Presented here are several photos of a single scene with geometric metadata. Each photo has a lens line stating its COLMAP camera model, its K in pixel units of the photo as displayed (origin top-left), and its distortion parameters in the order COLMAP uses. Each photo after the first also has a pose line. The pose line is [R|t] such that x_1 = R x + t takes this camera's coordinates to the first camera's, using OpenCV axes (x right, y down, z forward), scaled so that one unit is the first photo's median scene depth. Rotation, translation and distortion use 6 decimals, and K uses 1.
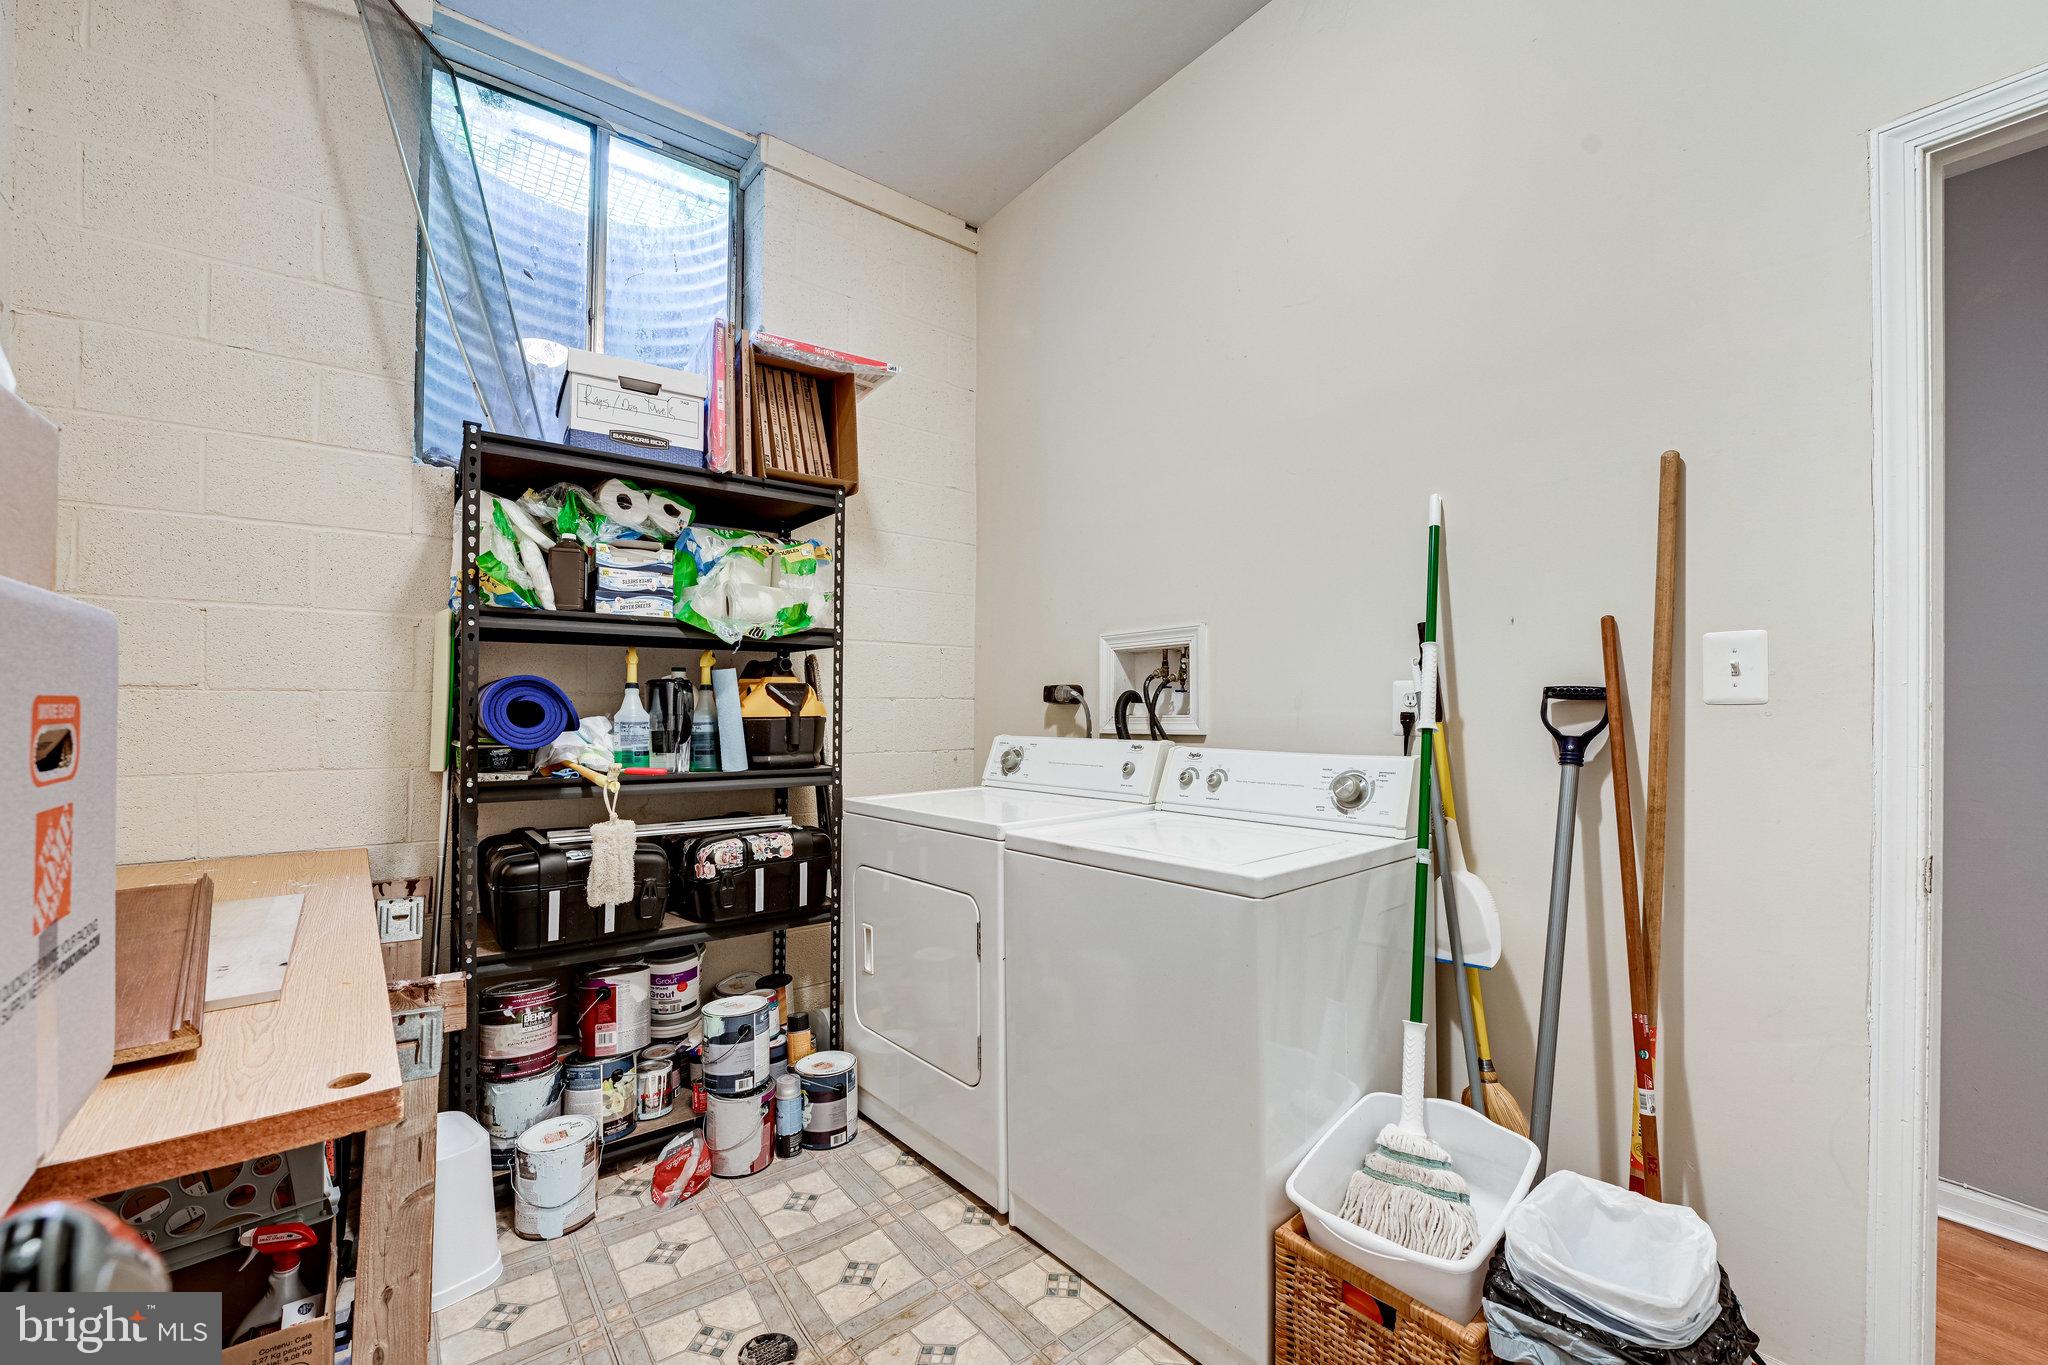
lens RADIAL K [[830.5, 0, 1029.8], [0, 830.5, 686.4], [0, 0, 1]] dist [-0.012132, -0.000153]
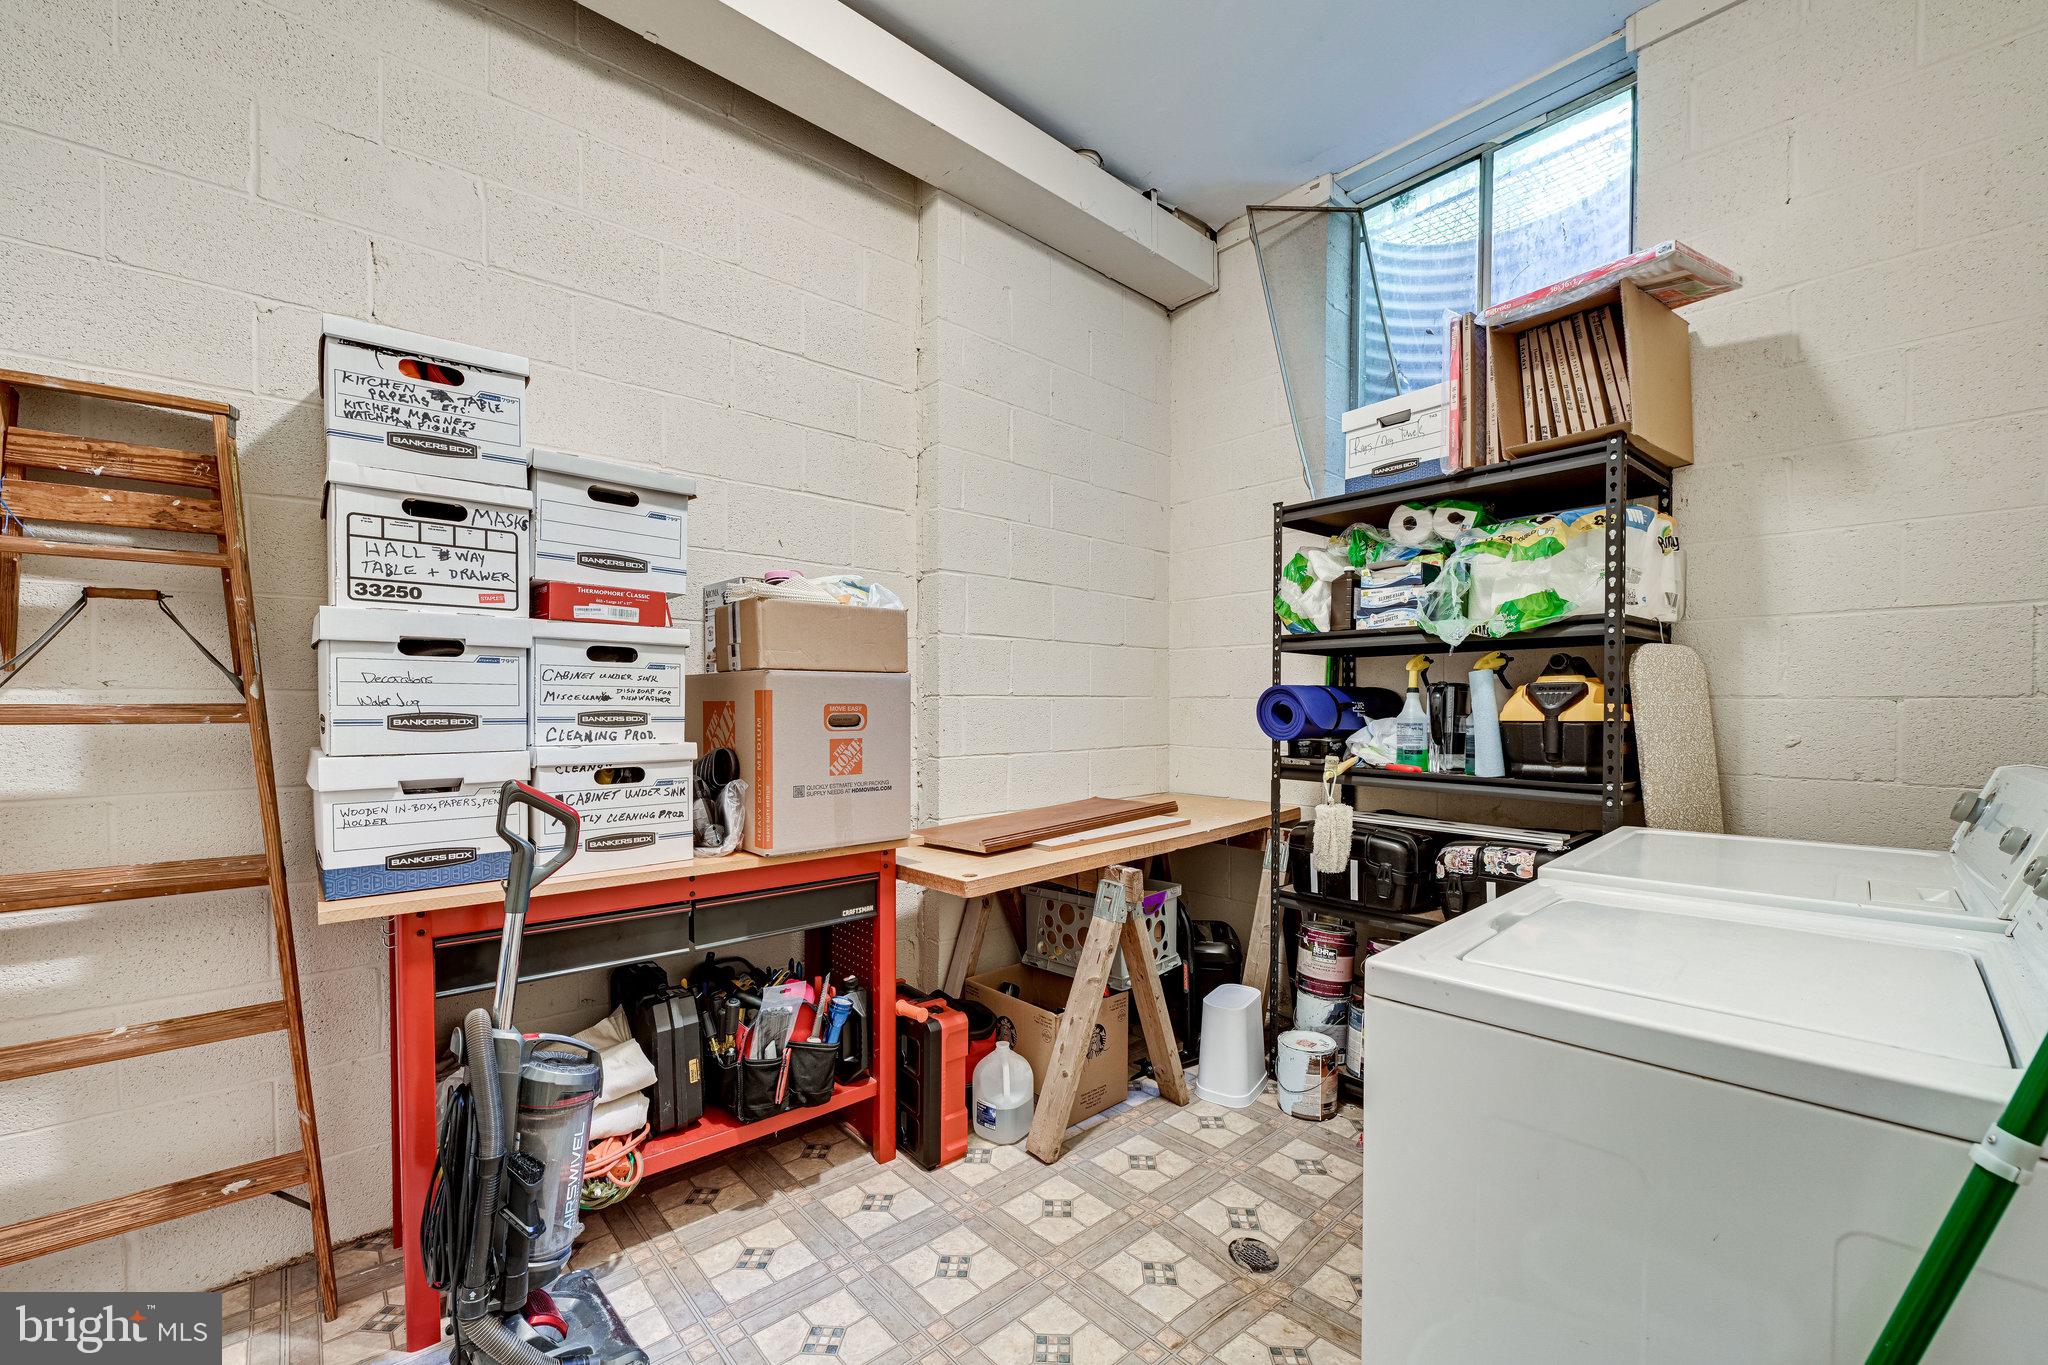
lens RADIAL K [[830.5, 0, 1028.7], [0, 830.5, 703.2], [0, 0, 1]] dist [-0.012132, -0.000153]
pose [[0.043944, -0.004601, -0.999023, 0.582423], [0.021145, 0.999770, -0.003675, 0.009571], [0.998810, -0.020963, 0.044031, 0.435285]]
